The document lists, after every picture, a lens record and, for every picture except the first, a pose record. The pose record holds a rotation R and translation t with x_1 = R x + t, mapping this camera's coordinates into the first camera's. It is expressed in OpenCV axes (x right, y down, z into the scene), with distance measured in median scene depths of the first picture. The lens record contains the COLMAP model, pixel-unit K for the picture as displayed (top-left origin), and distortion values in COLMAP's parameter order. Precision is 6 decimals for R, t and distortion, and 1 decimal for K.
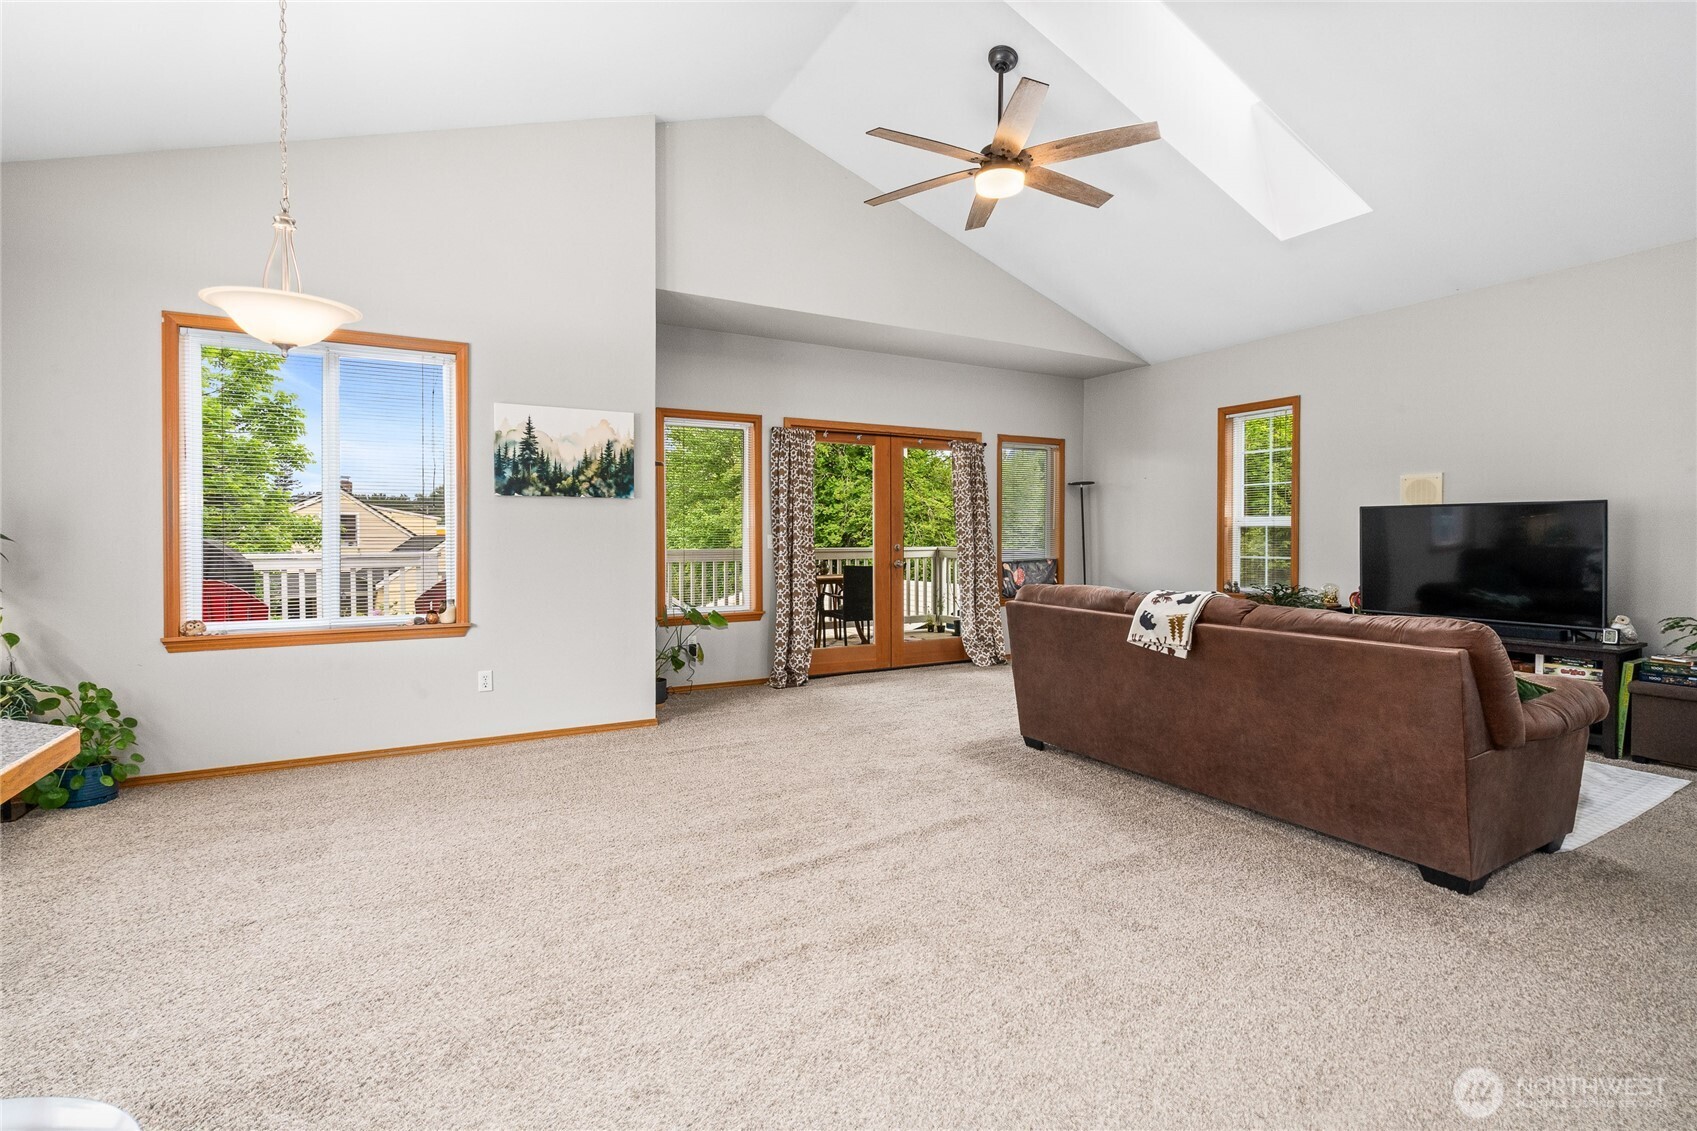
lens RADIAL K [[780.5, 0, 835.2], [0, 780.5, 557.4], [0, 0, 1]] dist [0.003452, 0.000487]
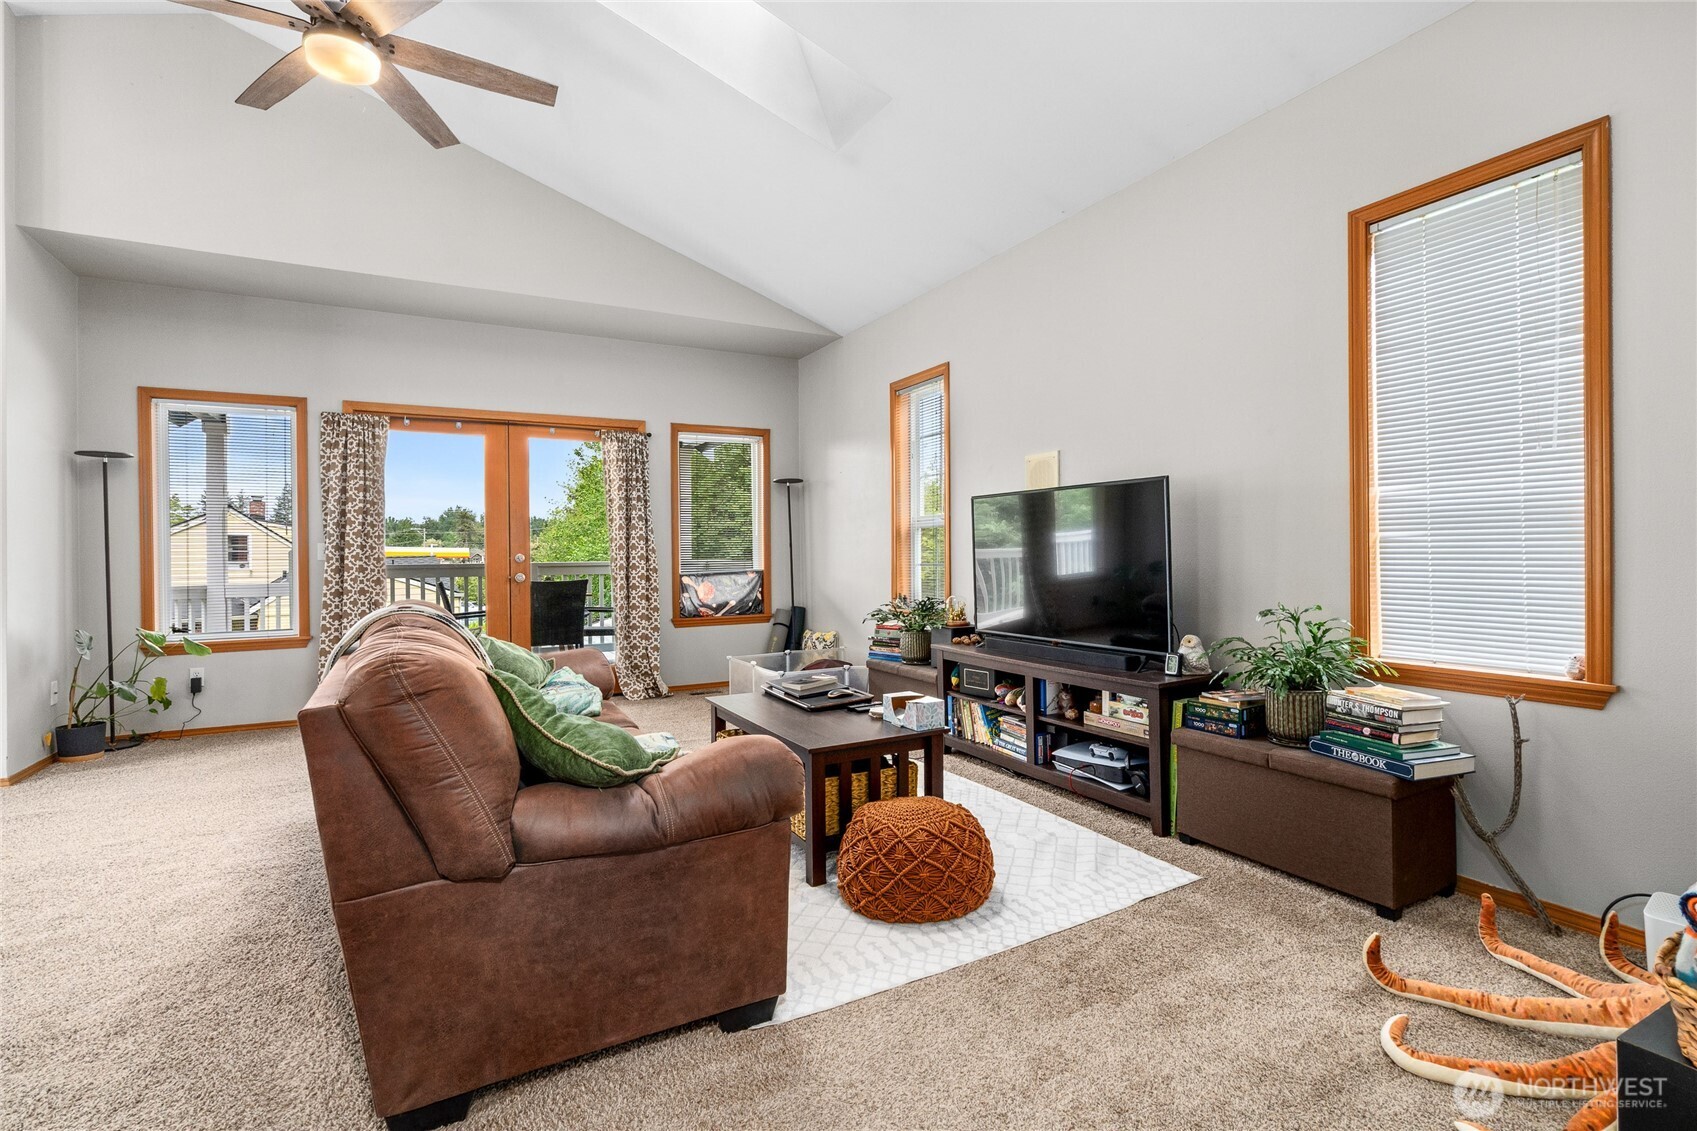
lens RADIAL K [[780.5, 0, 861.8], [0, 780.5, 570.3], [0, 0, 1]] dist [0.003452, 0.000487]
pose [[0.999643, -0.009594, -0.024952, 0.504496], [0.009349, 0.999907, -0.009901, 0.013166], [0.025045, 0.009665, 0.999640, 0.191707]]
